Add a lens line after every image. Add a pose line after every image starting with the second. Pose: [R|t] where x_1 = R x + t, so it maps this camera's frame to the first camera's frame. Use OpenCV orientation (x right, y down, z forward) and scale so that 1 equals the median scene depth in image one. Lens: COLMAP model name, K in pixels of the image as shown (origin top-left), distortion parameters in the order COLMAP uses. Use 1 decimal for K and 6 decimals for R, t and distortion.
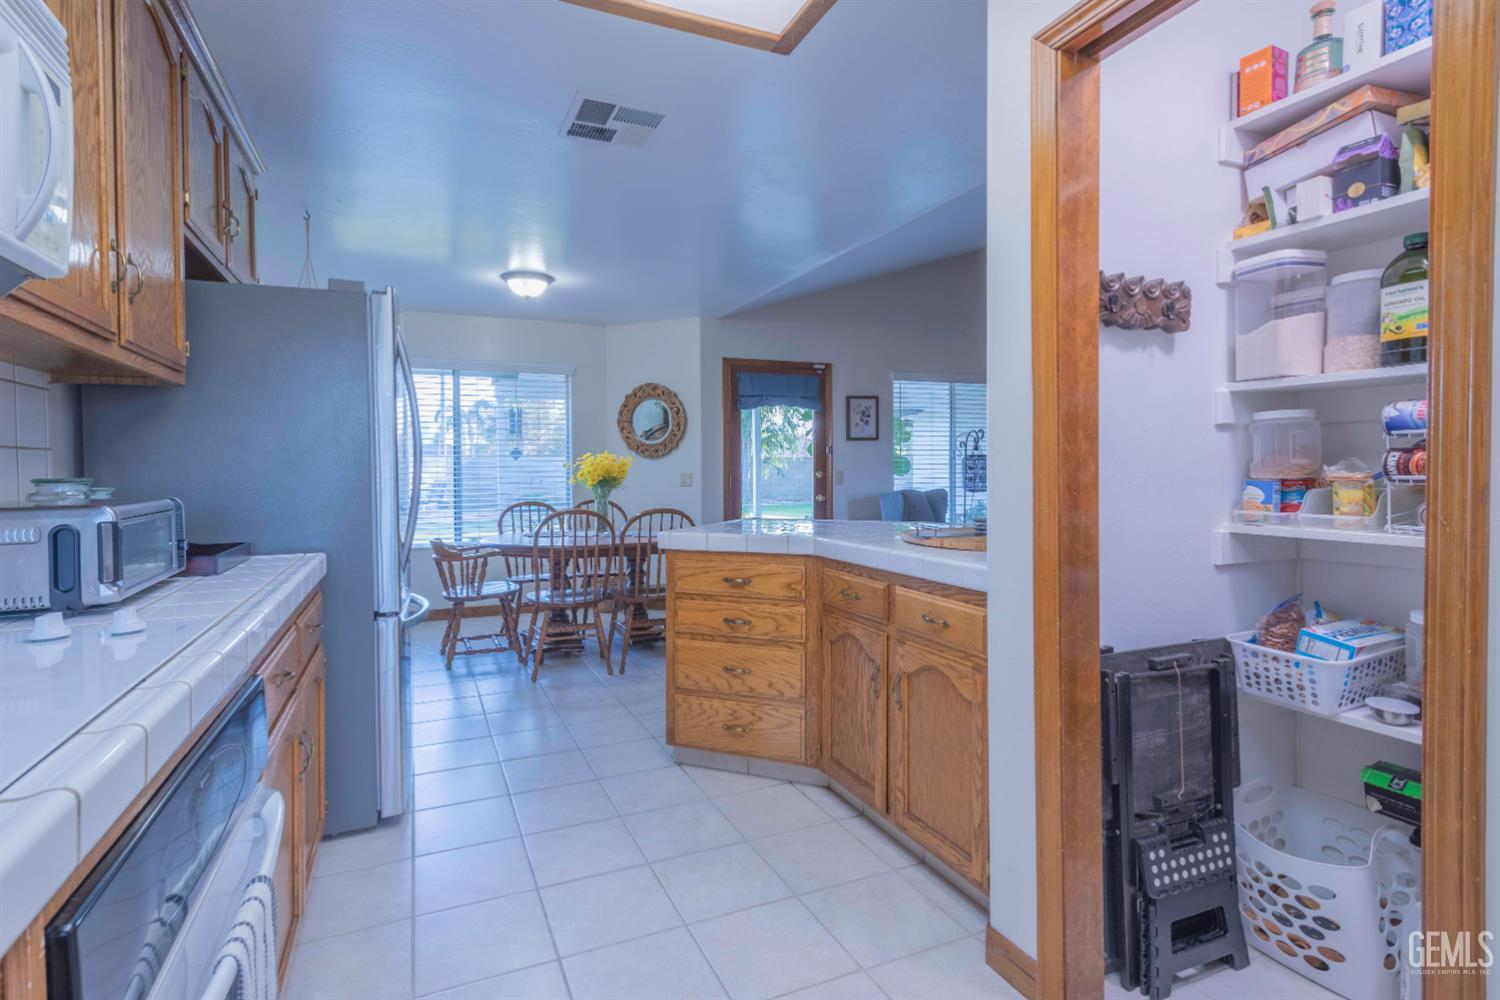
lens RADIAL K [[761.1, 0, 747.1], [0, 761.1, 477.7], [0, 0, 1]] dist [0.000325, 0.000000]
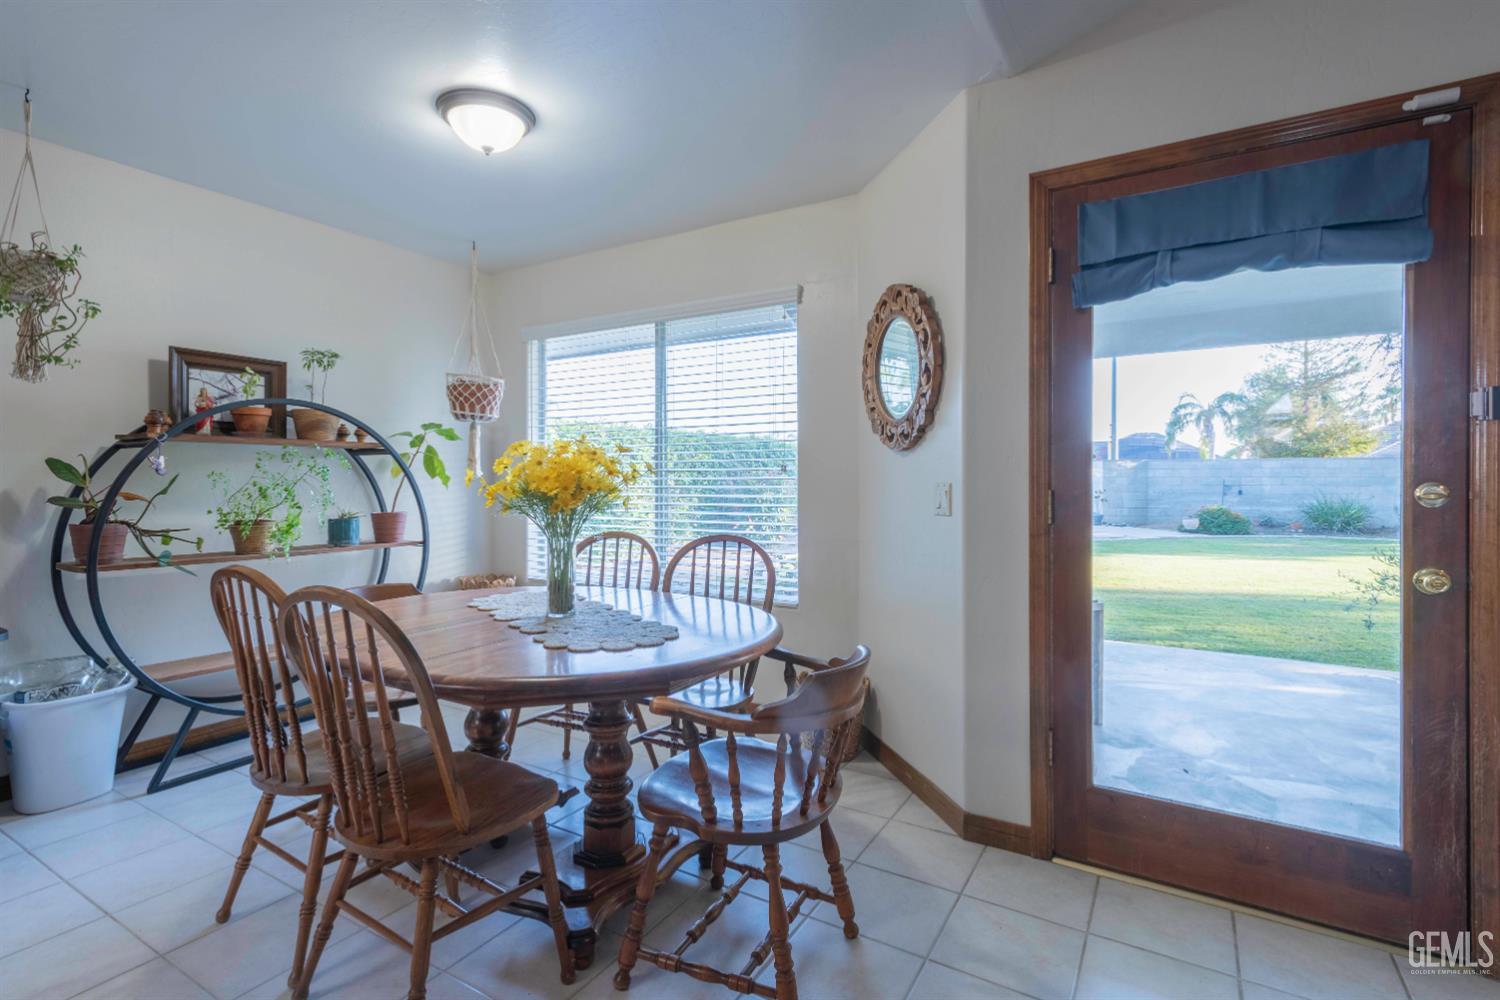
lens RADIAL K [[707.8, 0, 750.0], [0, 707.8, 500.0], [0, 0, 1]] dist [0.000601, -0.000144]
pose [[0.569291, 0.032118, -0.821509, 0.176576], [-0.006304, 0.999378, 0.034703, -0.010033], [0.822112, -0.014578, 0.569139, 0.679847]]
